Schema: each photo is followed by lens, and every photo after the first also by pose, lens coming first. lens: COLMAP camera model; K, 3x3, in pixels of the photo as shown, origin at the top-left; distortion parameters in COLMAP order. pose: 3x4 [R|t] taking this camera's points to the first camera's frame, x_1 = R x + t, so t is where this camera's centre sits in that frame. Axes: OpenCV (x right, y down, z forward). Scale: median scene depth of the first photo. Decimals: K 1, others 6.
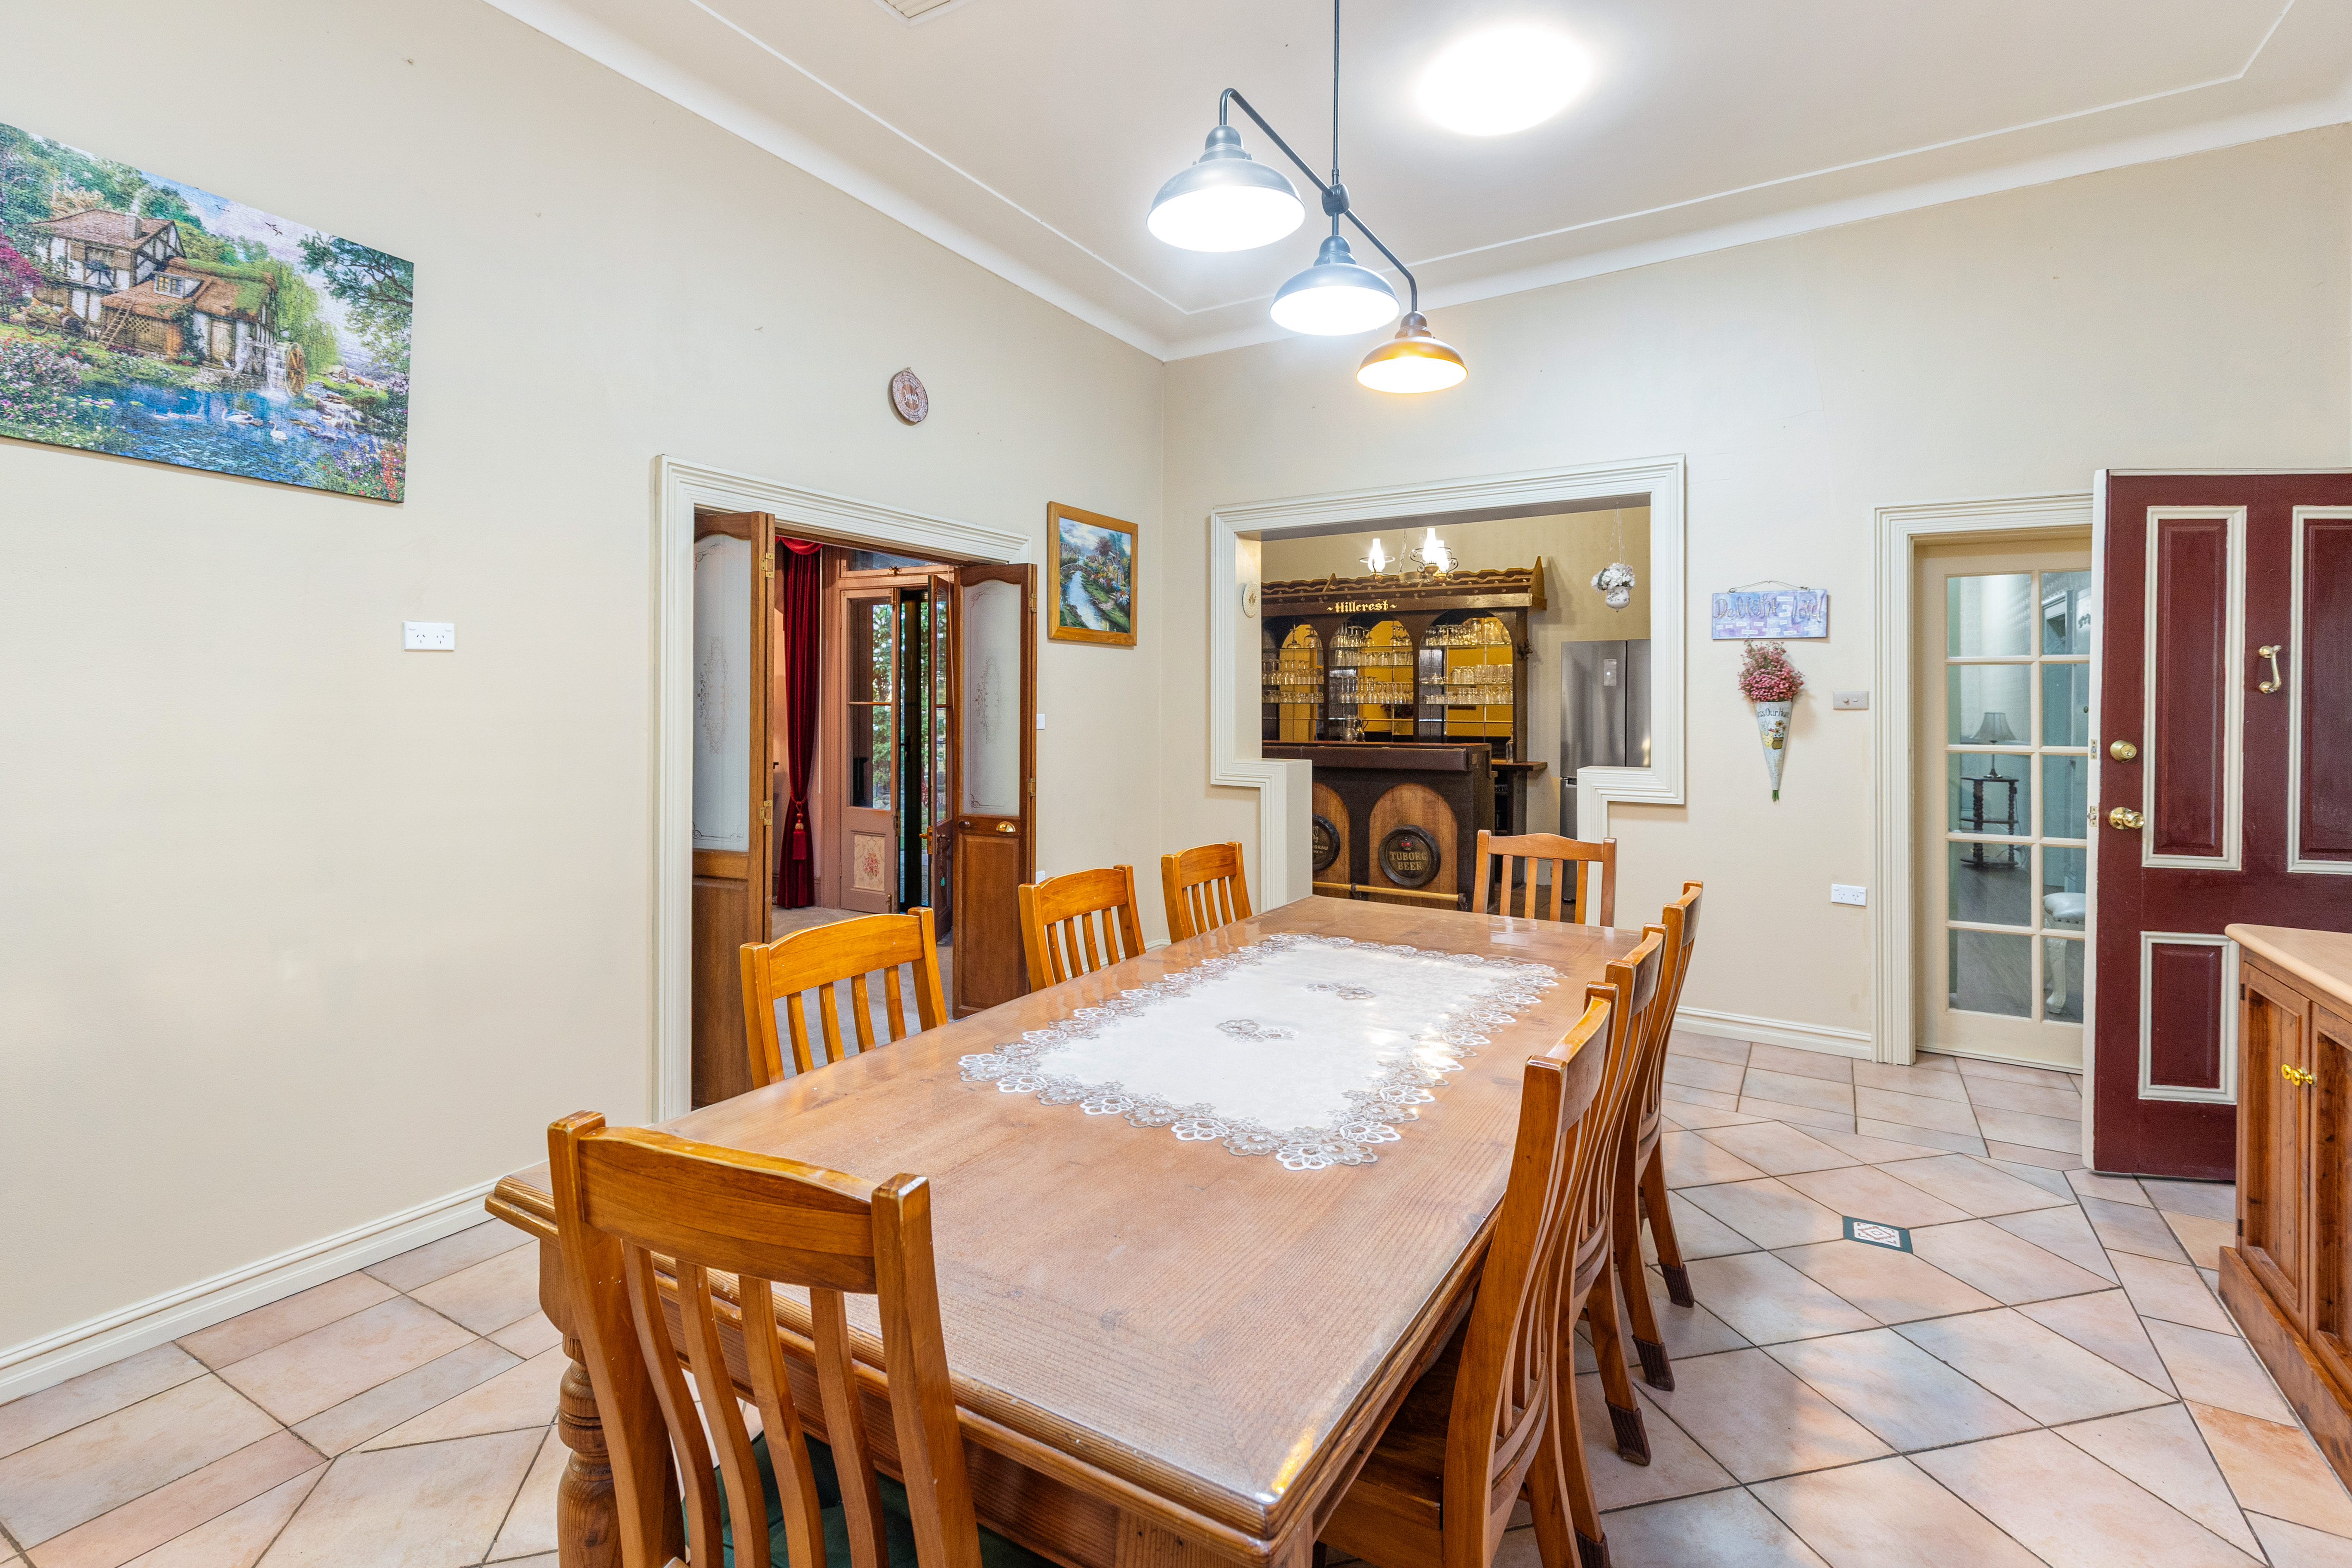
lens RADIAL K [[1076.9, 0, 1191.2], [0, 1076.9, 708.4], [0, 0, 1]] dist [0.005470, 0.000101]
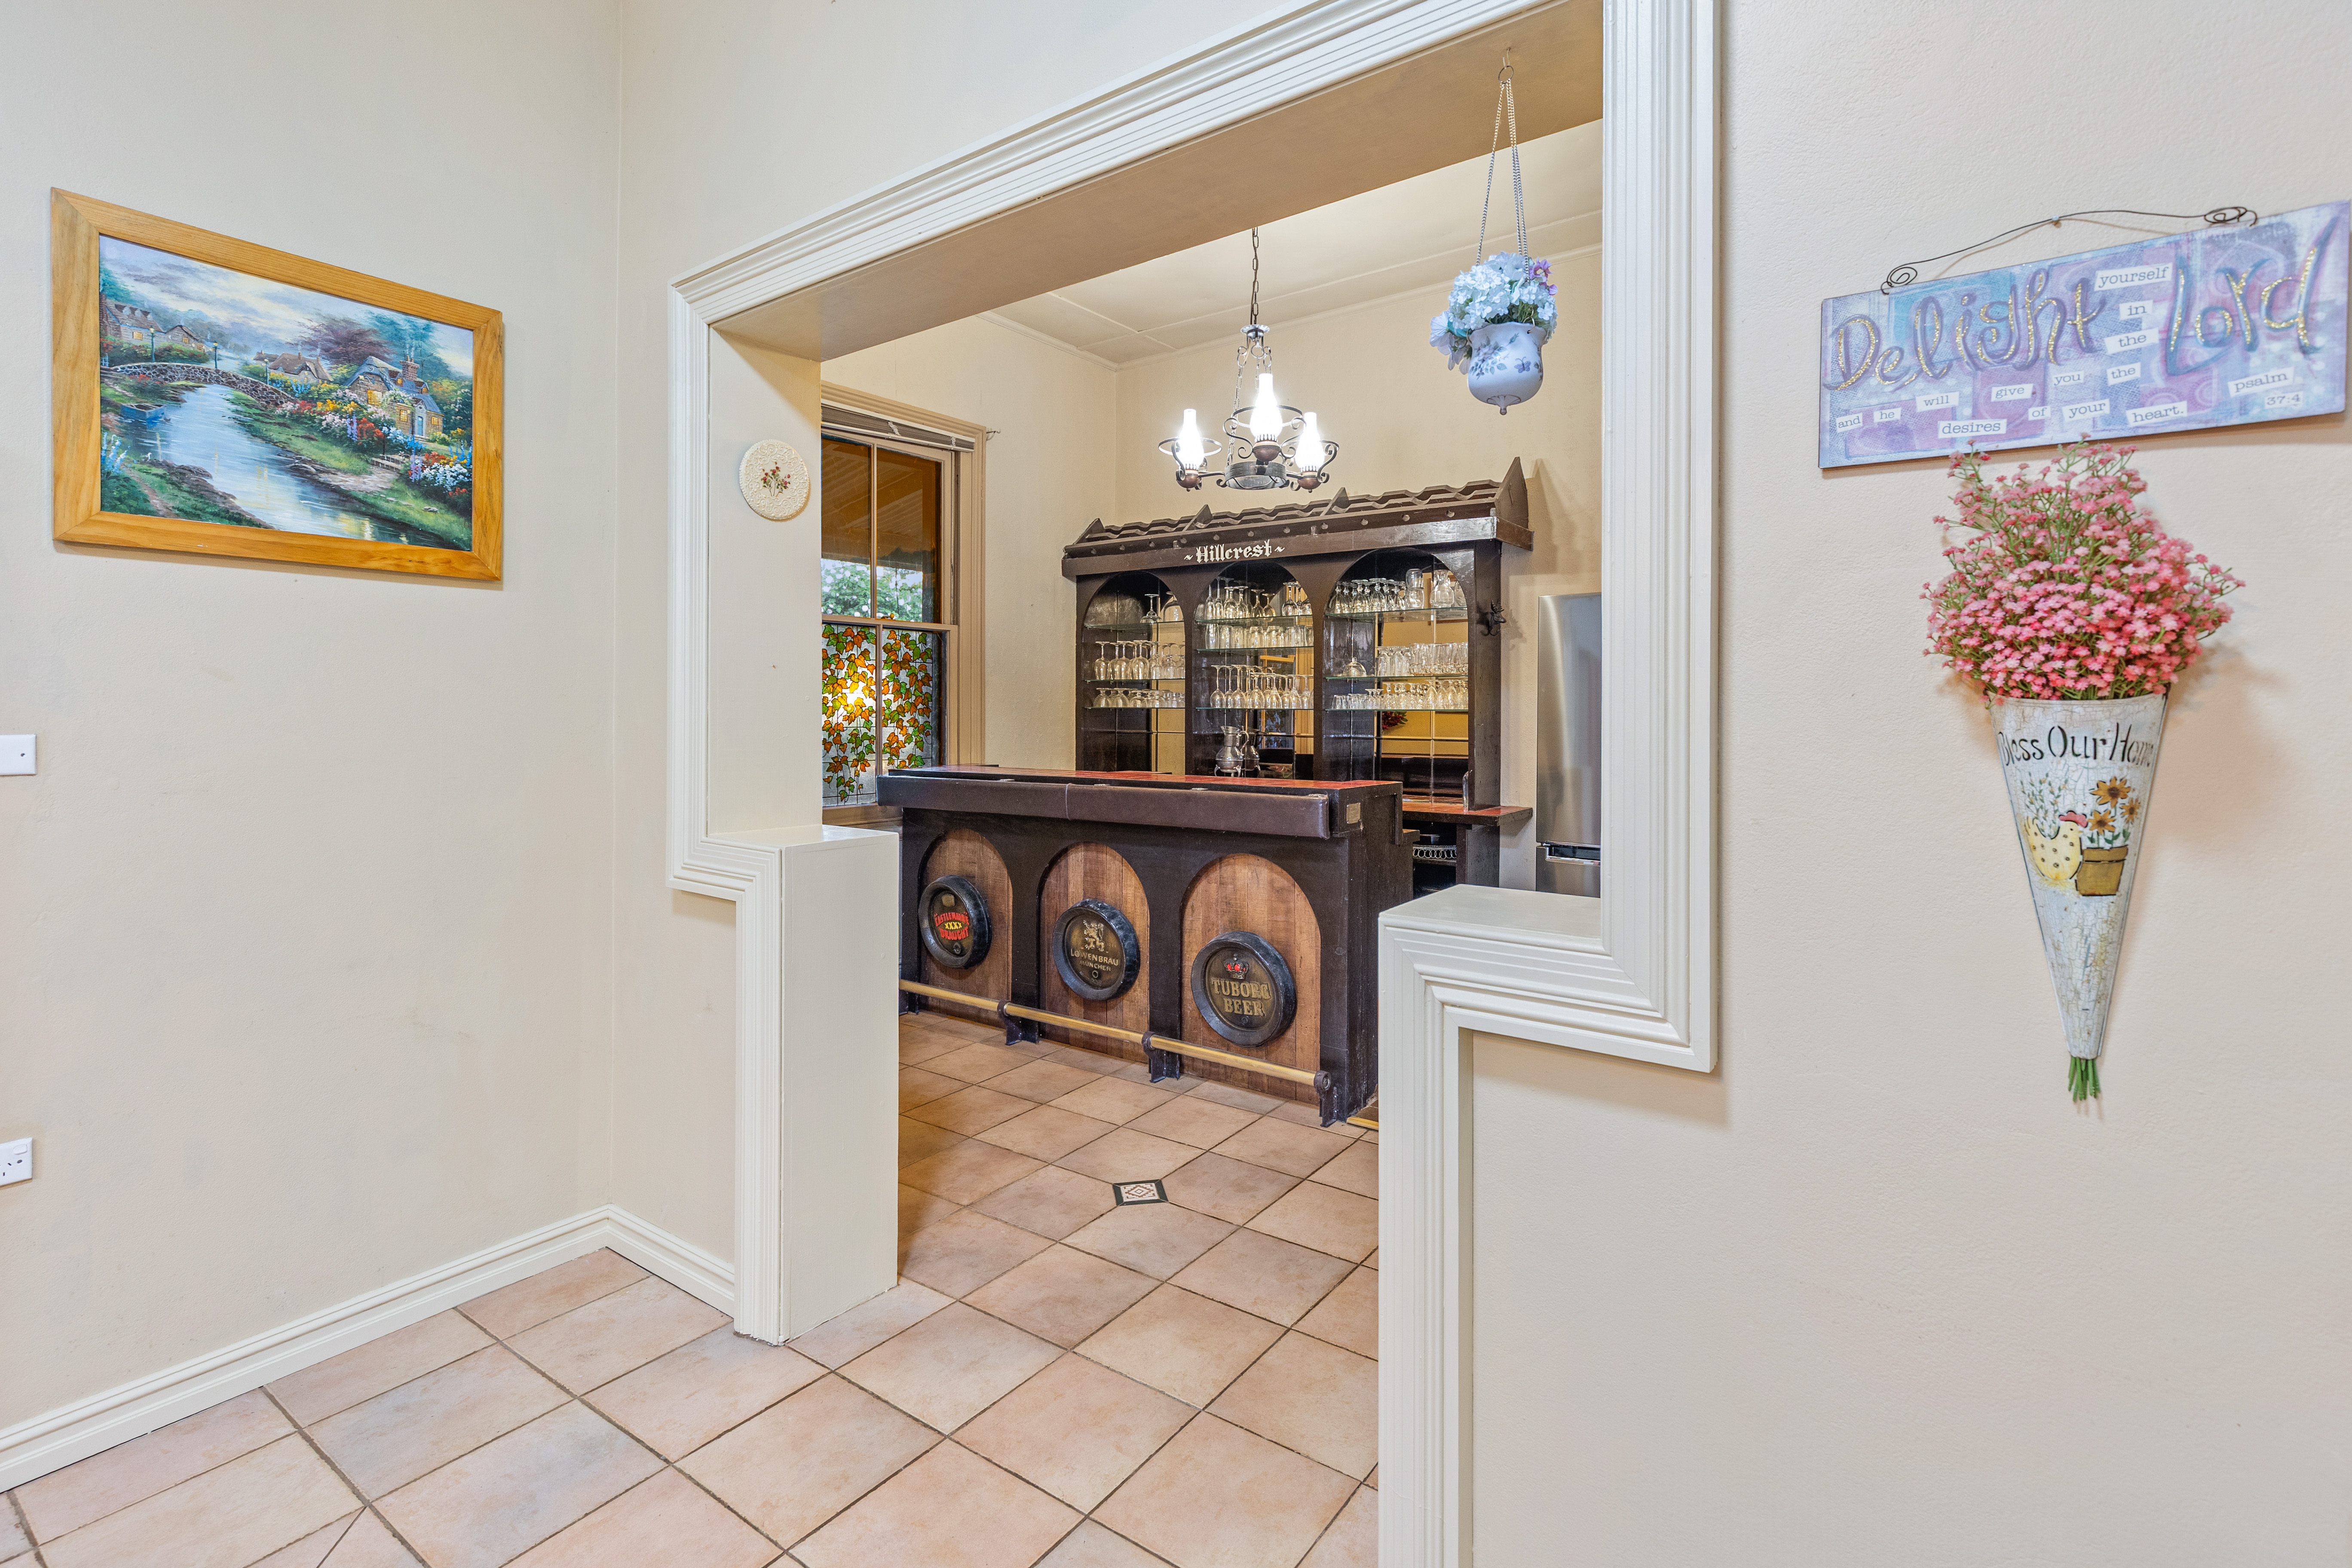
lens RADIAL K [[1076.9, 0, 1195.7], [0, 1076.9, 722.3], [0, 0, 1]] dist [0.005470, 0.000101]
pose [[0.996882, 0.000910, -0.078904, 0.278961], [-0.000315, 0.999971, 0.007550, -0.002232], [0.078909, -0.007501, 0.996854, 0.574151]]
